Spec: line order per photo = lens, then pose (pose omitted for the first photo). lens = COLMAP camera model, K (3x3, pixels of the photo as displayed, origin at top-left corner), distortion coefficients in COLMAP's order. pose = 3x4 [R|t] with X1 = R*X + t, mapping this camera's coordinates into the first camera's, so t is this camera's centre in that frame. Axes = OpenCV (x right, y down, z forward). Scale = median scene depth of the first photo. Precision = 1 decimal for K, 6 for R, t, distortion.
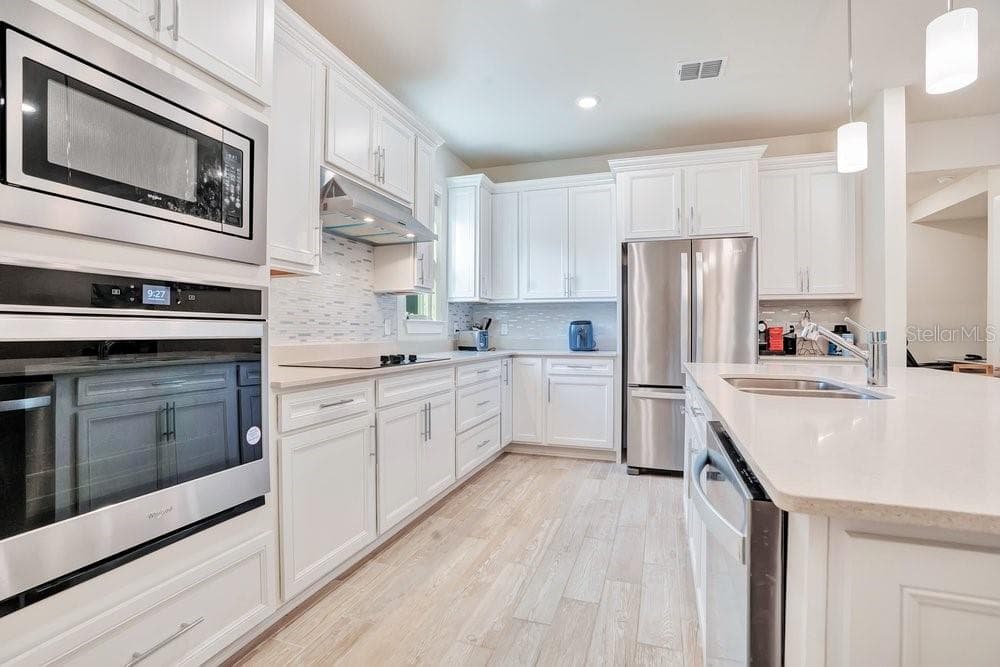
lens RADIAL K [[468.4, 0, 523.2], [0, 468.4, 331.0], [0, 0, 1]] dist [-0.040145, 0.010669]
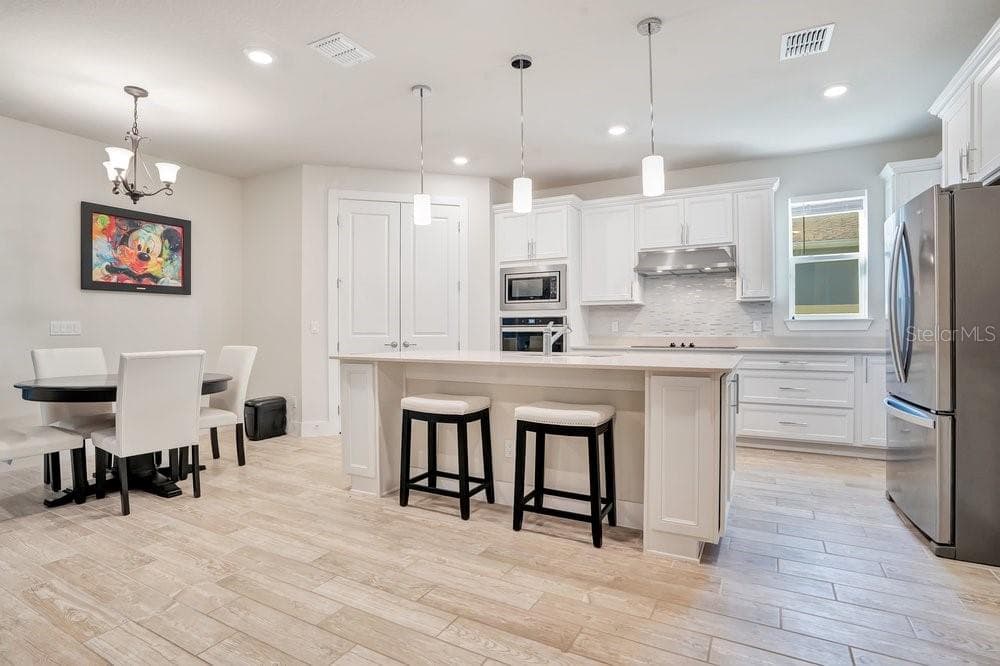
lens RADIAL K [[468.4, 0, 503.6], [0, 468.4, 331.5], [0, 0, 1]] dist [-0.040145, 0.010669]
pose [[-0.126044, -0.000299, -0.992025, 1.496967], [0.004331, 0.999990, -0.000852, 0.007867], [0.992015, -0.004404, -0.126041, 0.551768]]
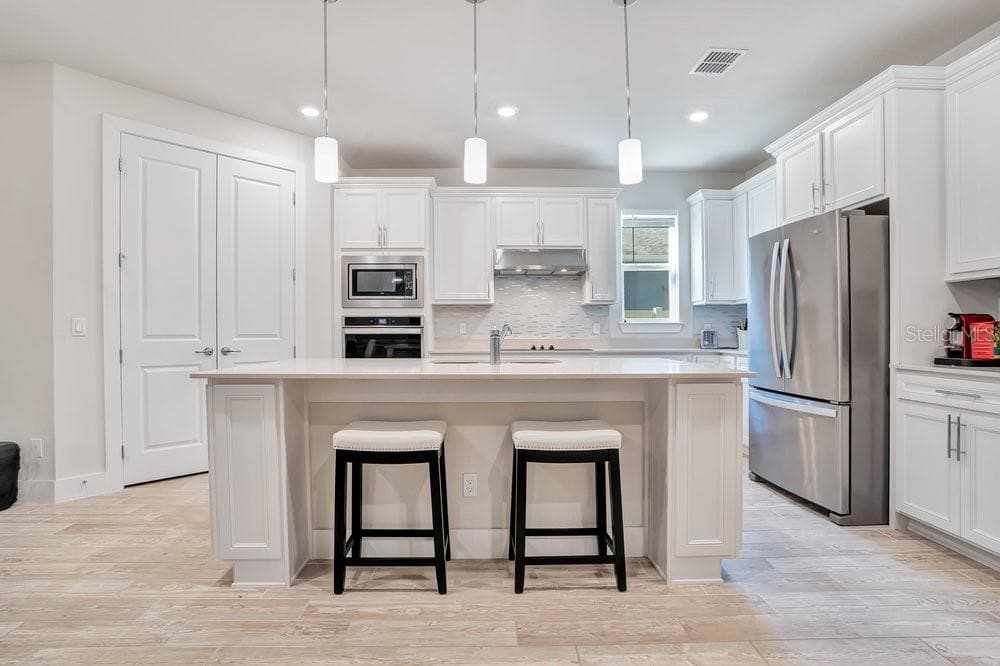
lens RADIAL K [[486.6, 0, 495.1], [0, 486.6, 330.9], [0, 0, 1]] dist [-0.038538, 0.006301]
pose [[0.352363, -0.005050, -0.935850, 1.284139], [0.003299, 0.999986, -0.004153, 0.005815], [0.935858, -0.001624, 0.352375, 0.213439]]
